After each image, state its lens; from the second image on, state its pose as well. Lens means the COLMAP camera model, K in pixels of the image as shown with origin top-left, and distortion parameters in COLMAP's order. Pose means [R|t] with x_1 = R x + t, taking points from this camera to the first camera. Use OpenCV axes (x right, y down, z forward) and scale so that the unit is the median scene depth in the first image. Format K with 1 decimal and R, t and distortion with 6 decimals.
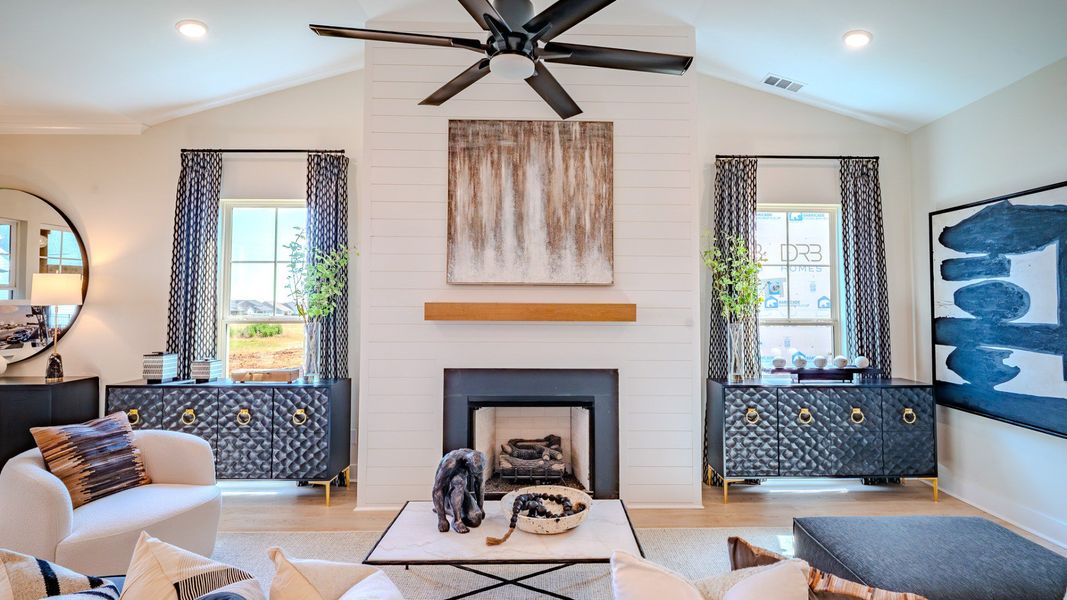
lens RADIAL K [[494.2, 0, 532.8], [0, 494.2, 294.2], [0, 0, 1]] dist [-0.013940, -0.001842]
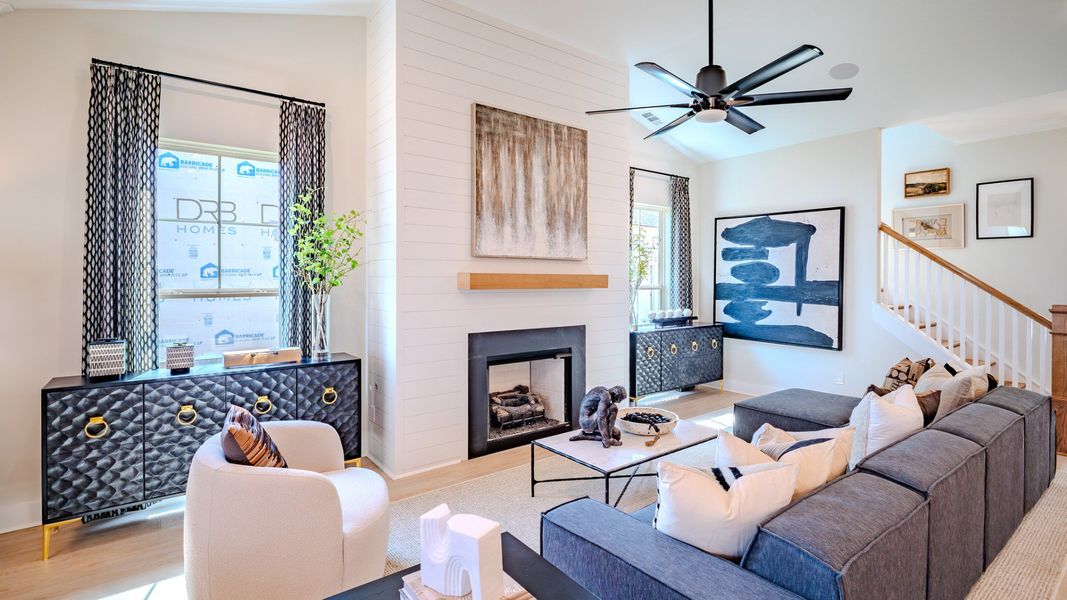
lens RADIAL K [[494.2, 0, 536.8], [0, 494.2, 291.7], [0, 0, 1]] dist [-0.013940, -0.001842]
pose [[0.810097, -0.018767, 0.585996, -0.684280], [-0.011916, 0.998754, 0.048459, 0.003322], [-0.586175, -0.046239, 0.808864, 0.031214]]
